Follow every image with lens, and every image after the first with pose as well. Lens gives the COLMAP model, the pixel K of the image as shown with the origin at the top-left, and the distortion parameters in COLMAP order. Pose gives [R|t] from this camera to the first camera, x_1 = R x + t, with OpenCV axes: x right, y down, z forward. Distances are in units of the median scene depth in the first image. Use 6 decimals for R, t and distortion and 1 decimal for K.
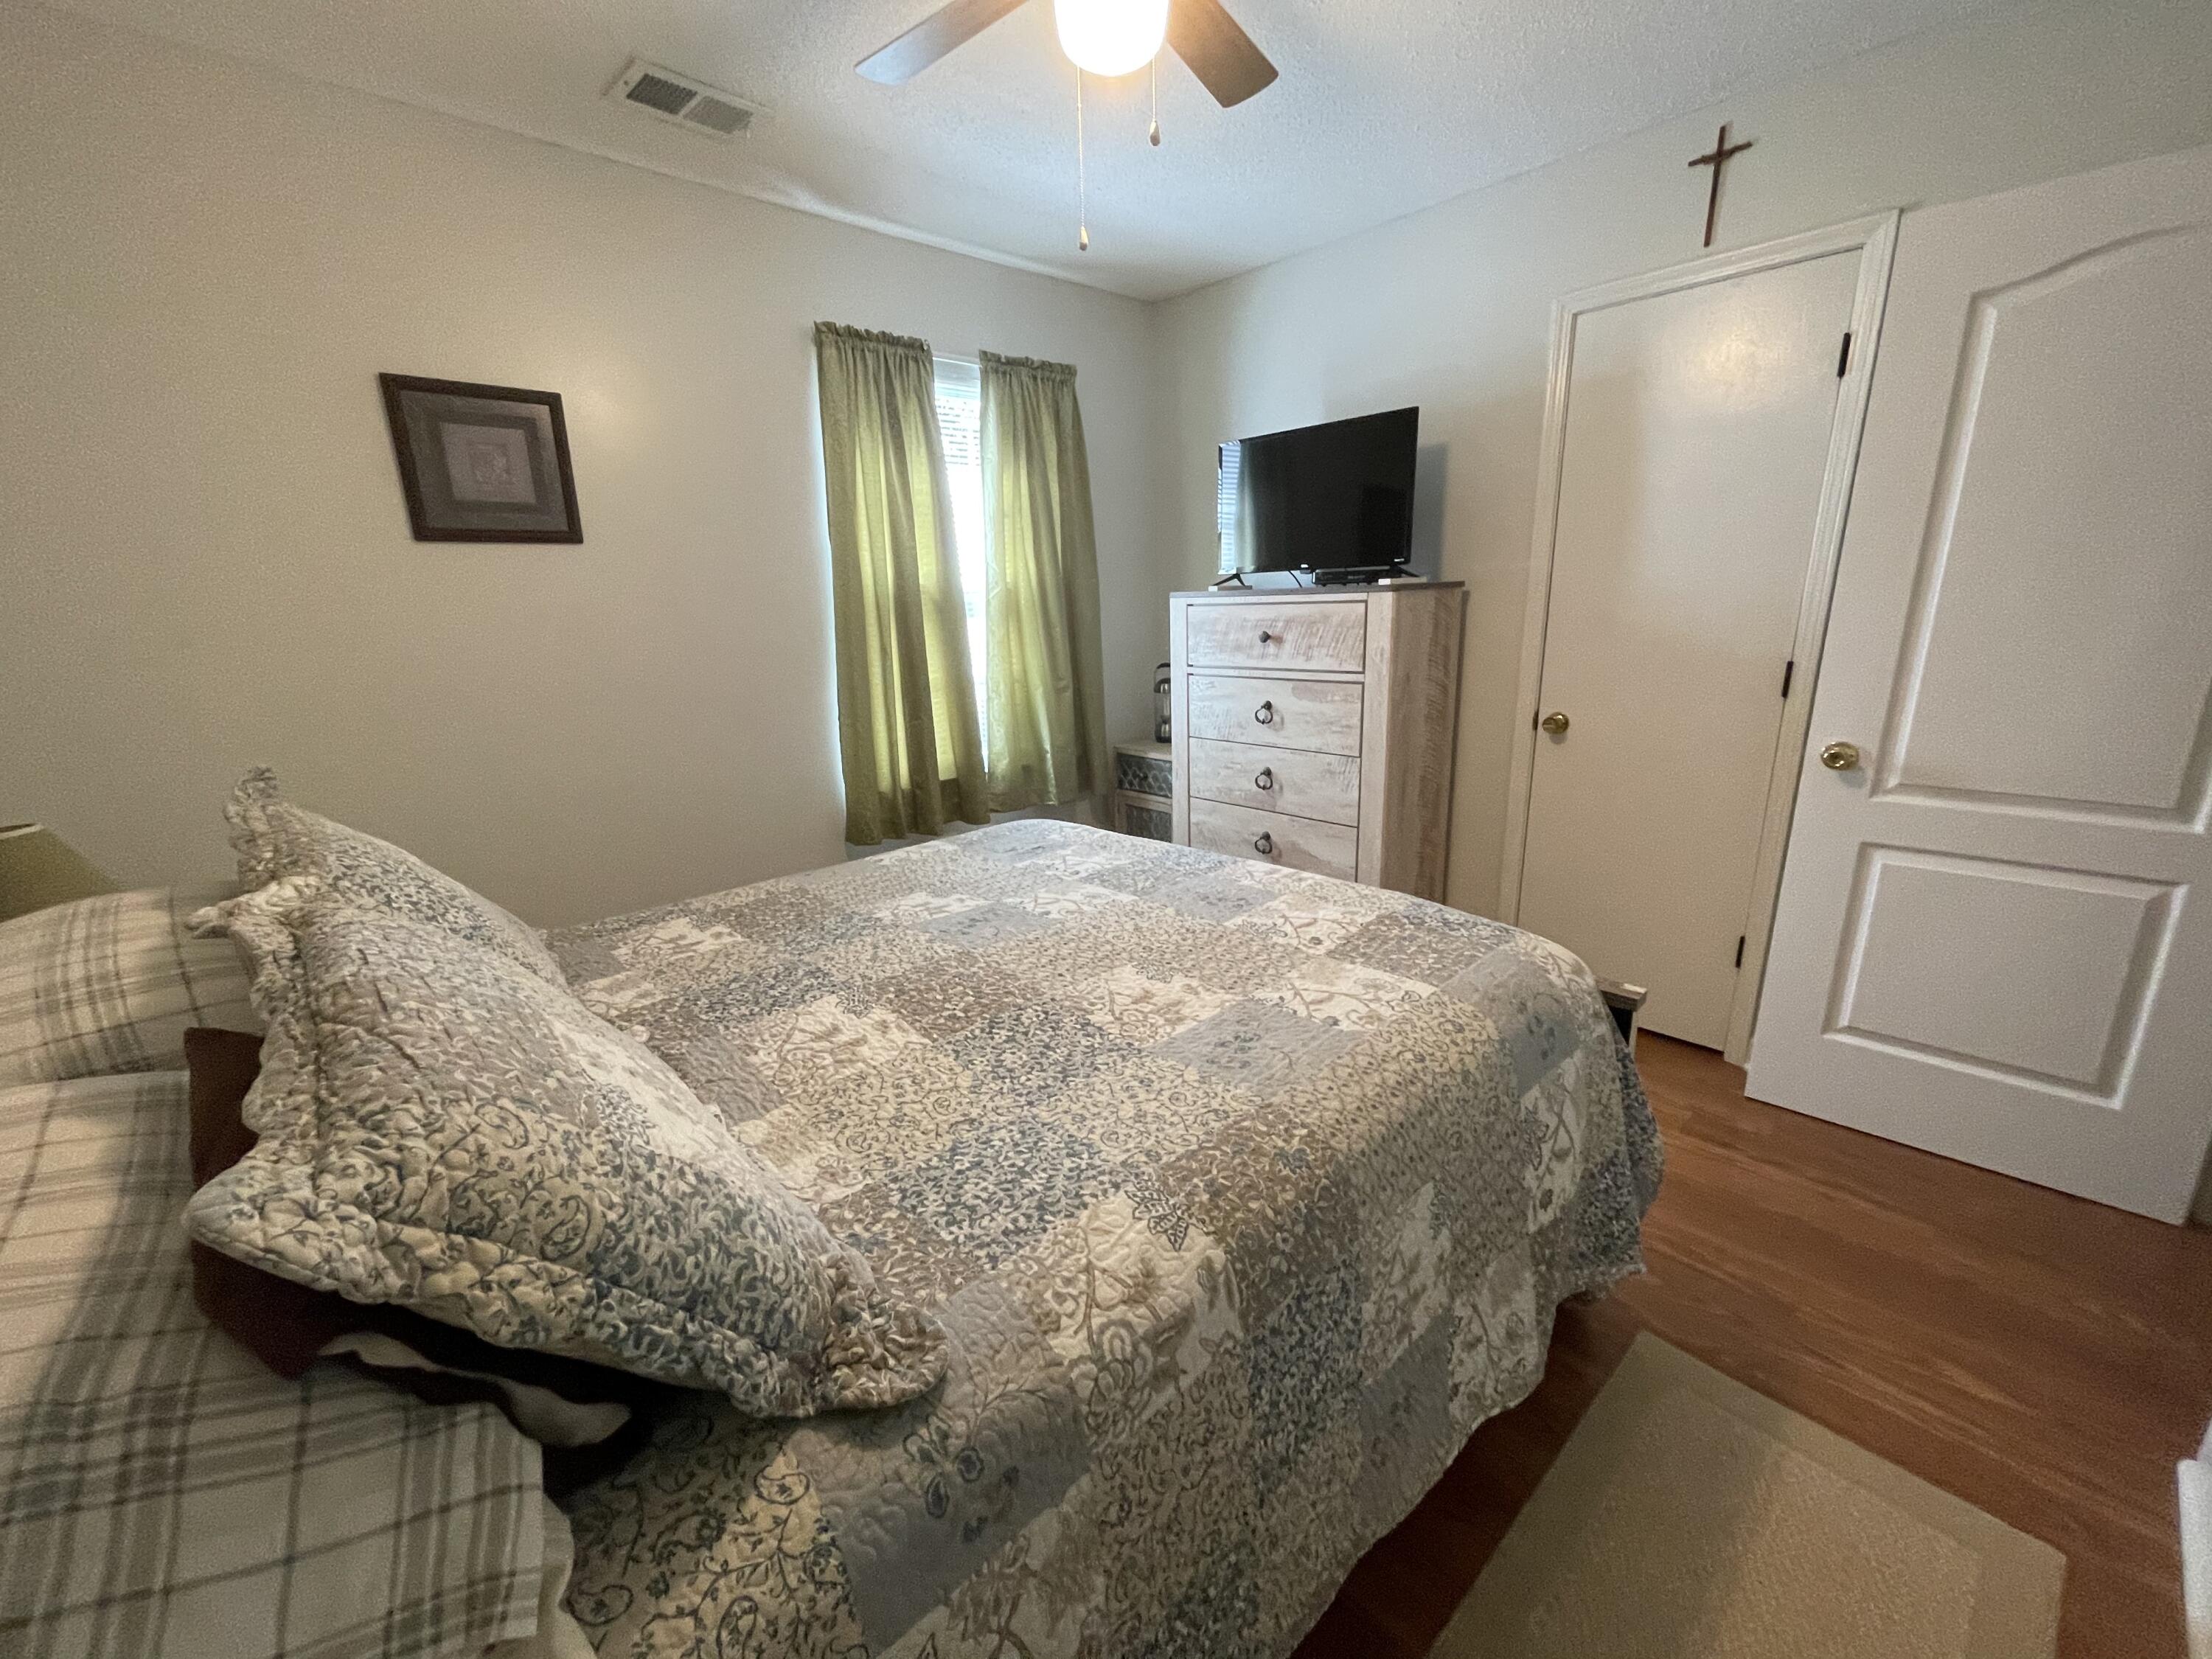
lens RADIAL K [[887.6, 0, 1099.8], [0, 887.6, 824.2], [0, 0, 1]] dist [-0.005743, -0.000247]
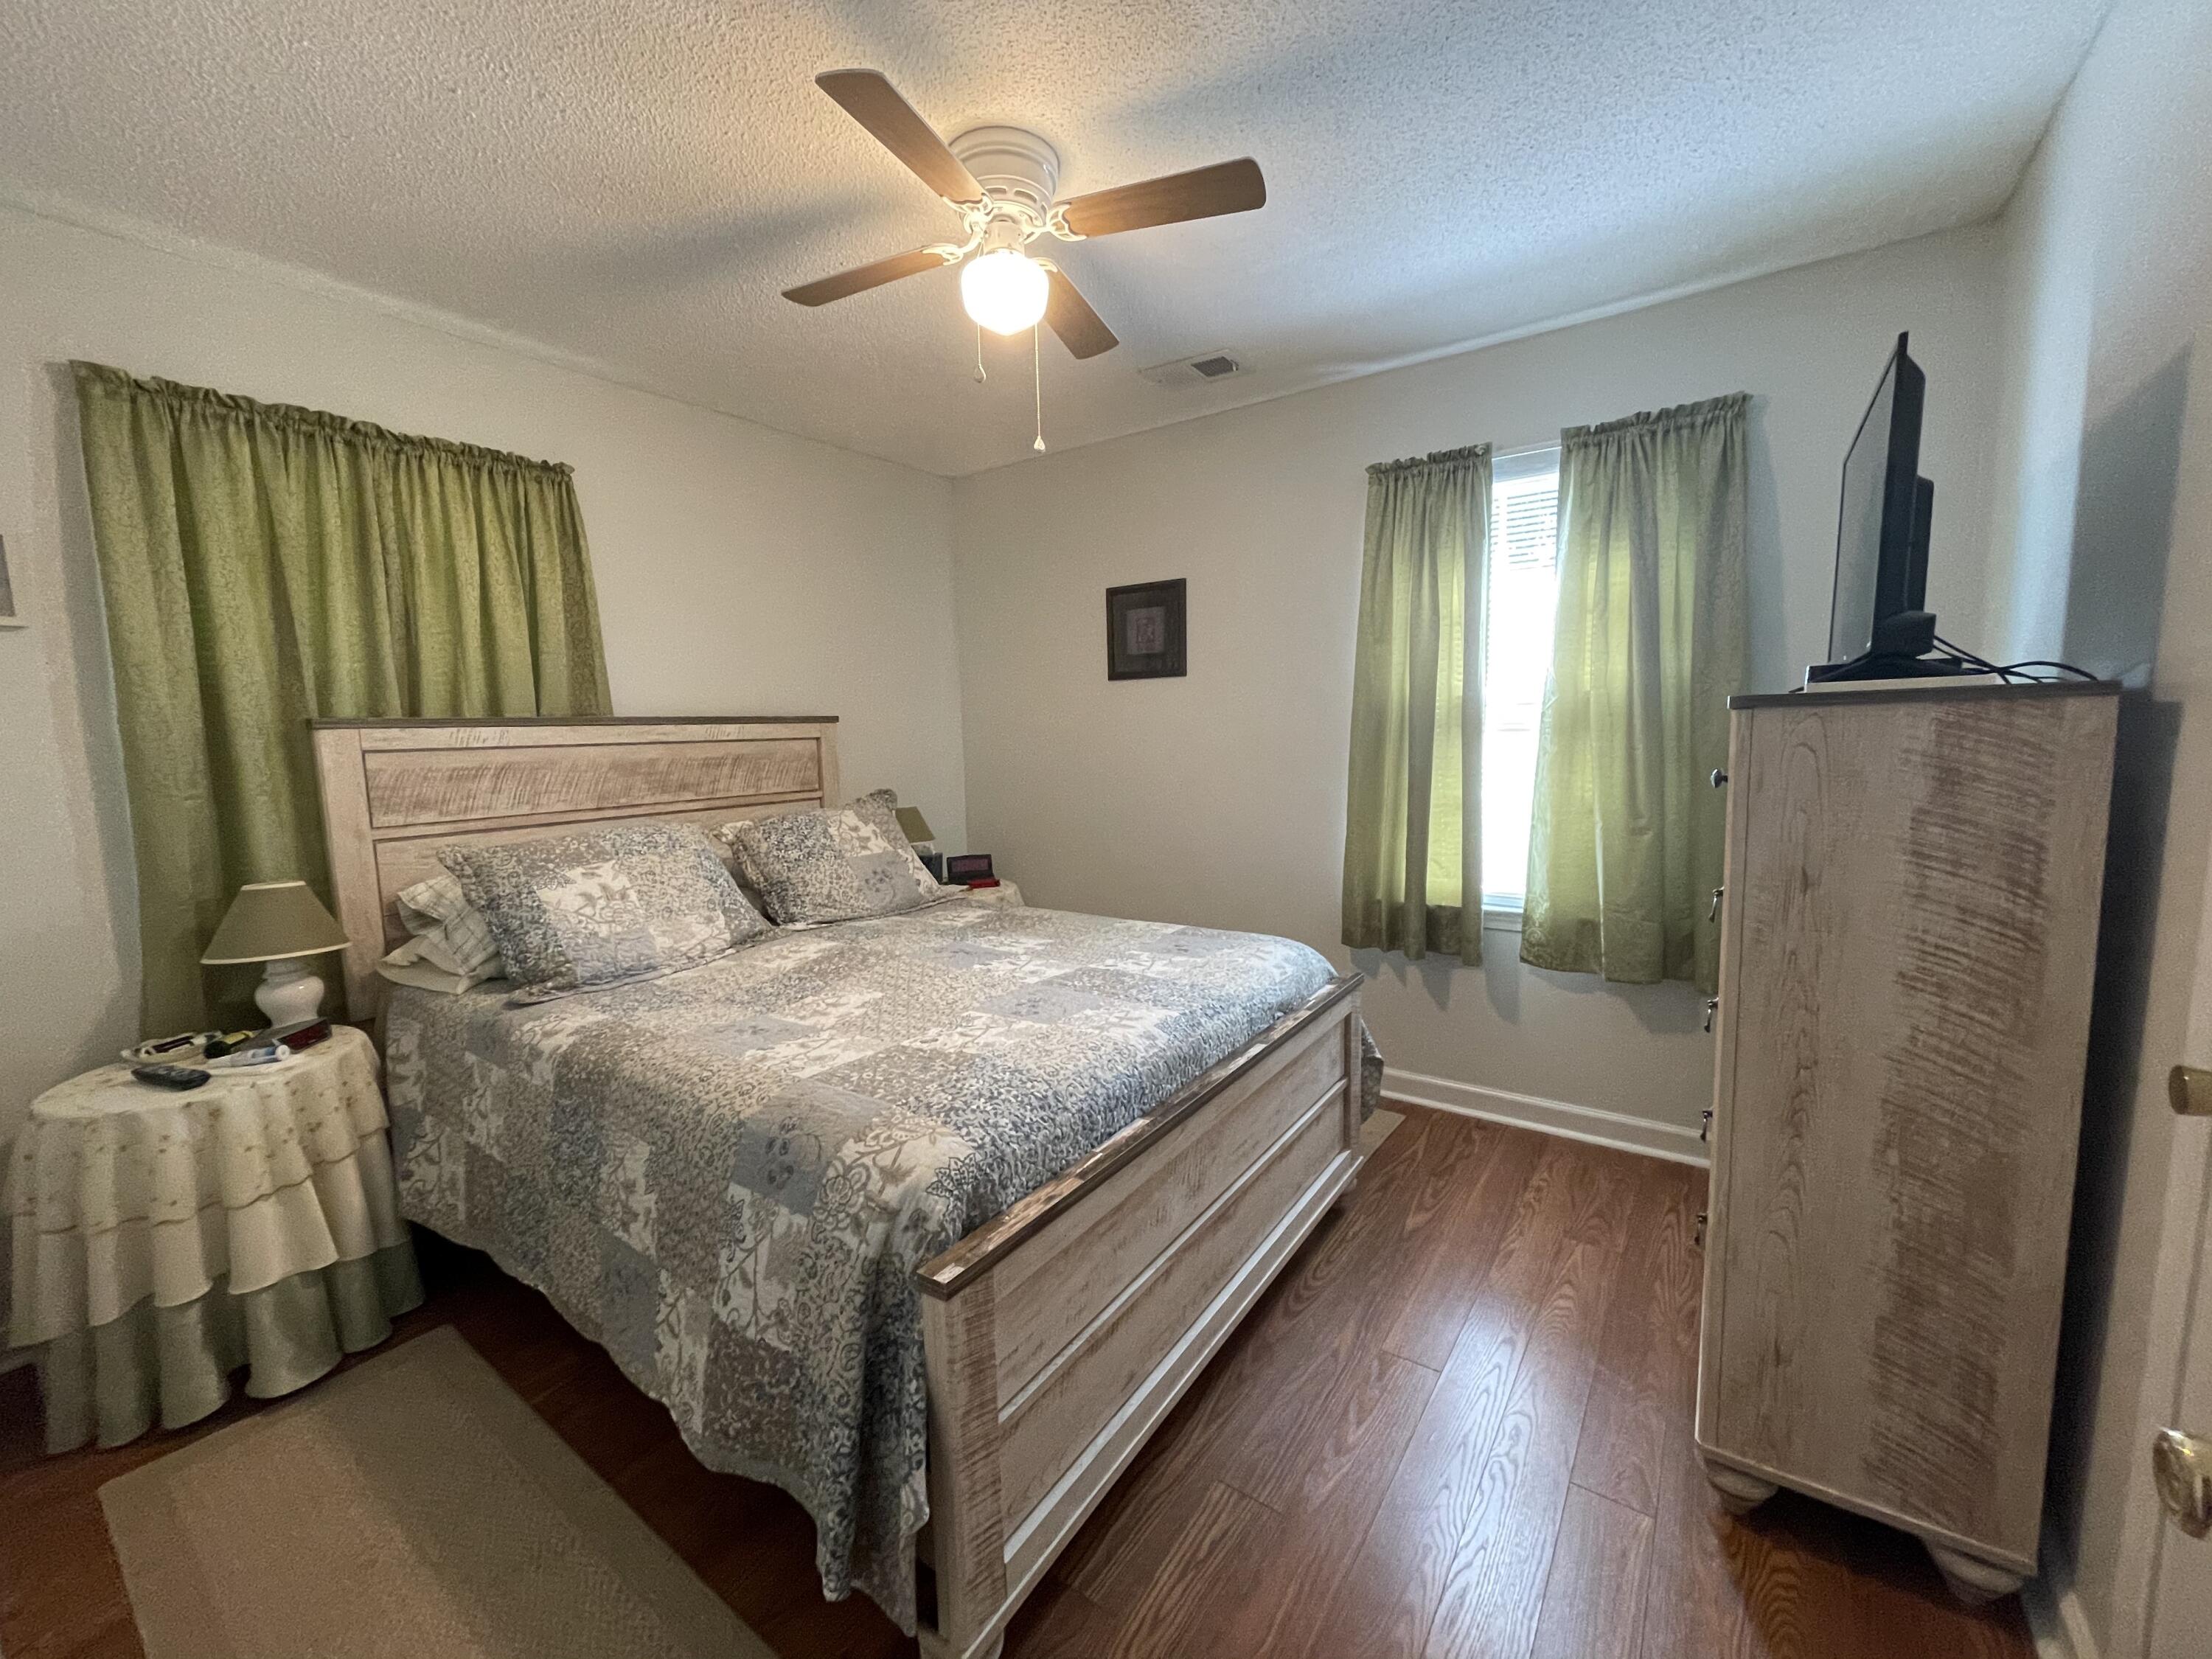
lens RADIAL K [[887.6, 0, 1099.8], [0, 887.6, 824.2], [0, 0, 1]] dist [-0.005743, -0.000247]
pose [[0.219048, 0.127725, -0.967318, 0.925693], [-0.225171, 0.971252, 0.077255, -0.180760], [0.949377, 0.200889, 0.241511, 0.632071]]
